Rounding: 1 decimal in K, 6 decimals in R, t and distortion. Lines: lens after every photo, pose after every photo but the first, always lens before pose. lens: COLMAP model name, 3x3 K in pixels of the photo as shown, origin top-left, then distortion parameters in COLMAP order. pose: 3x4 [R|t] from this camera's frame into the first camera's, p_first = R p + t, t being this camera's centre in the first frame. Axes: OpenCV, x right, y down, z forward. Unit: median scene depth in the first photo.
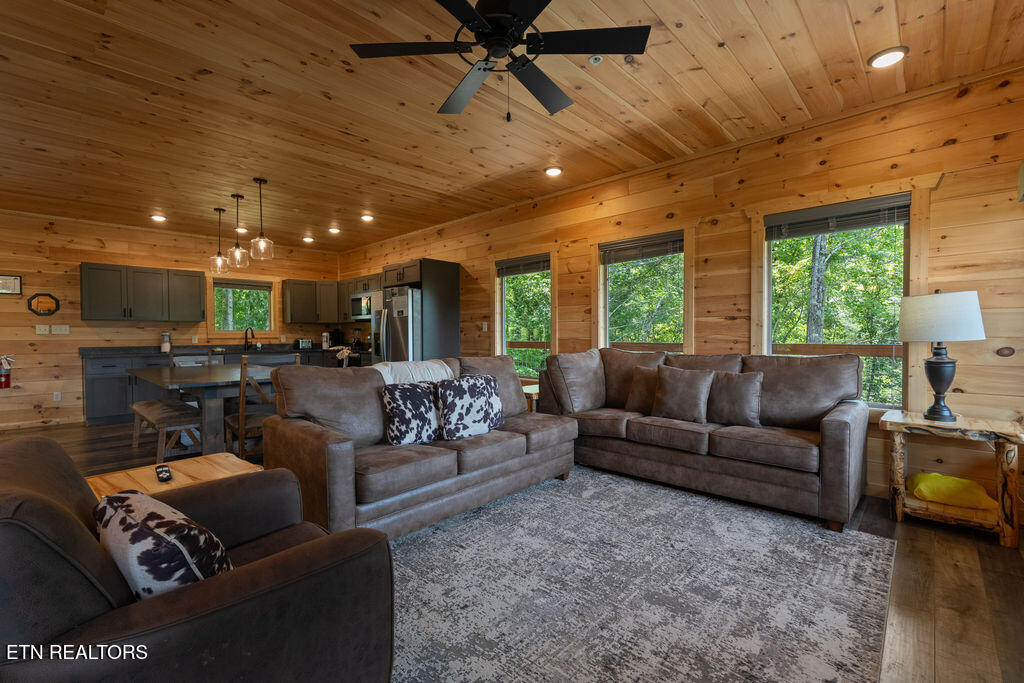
lens RADIAL K [[446.6, 0, 510.2], [0, 446.6, 341.9], [0, 0, 1]] dist [-0.005354, -0.000315]
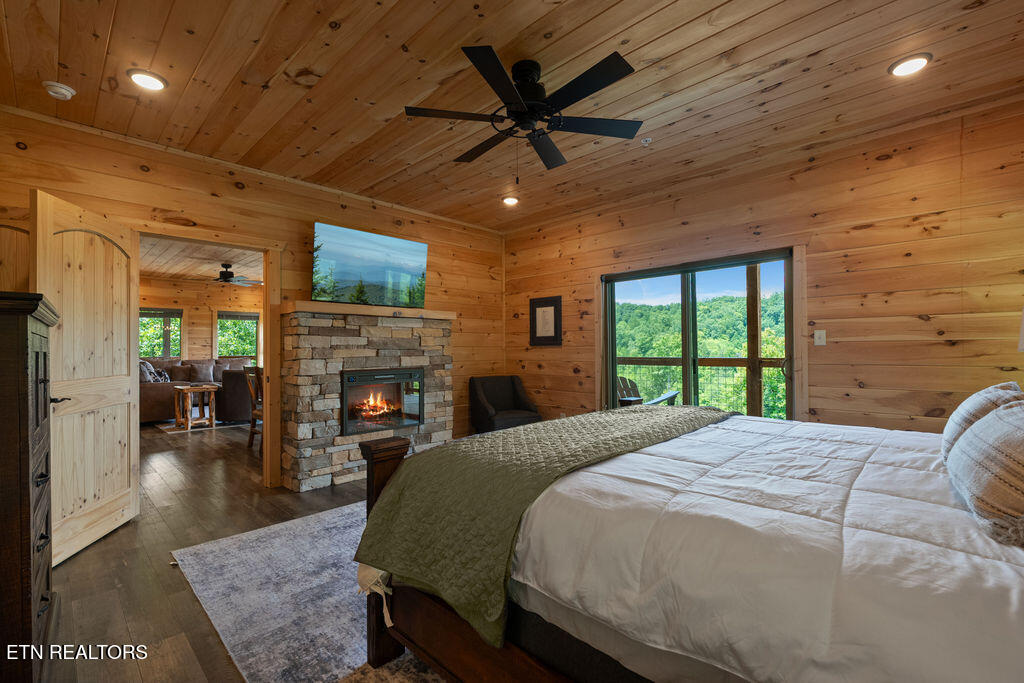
lens RADIAL K [[446.6, 0, 516.2], [0, 446.6, 343.3], [0, 0, 1]] dist [-0.005354, -0.000315]
pose [[-0.000699, 0.018337, 0.999832, -1.516949], [0.024584, 0.999530, -0.018314, 0.018064], [-0.999698, 0.024567, -0.001149, -0.605051]]
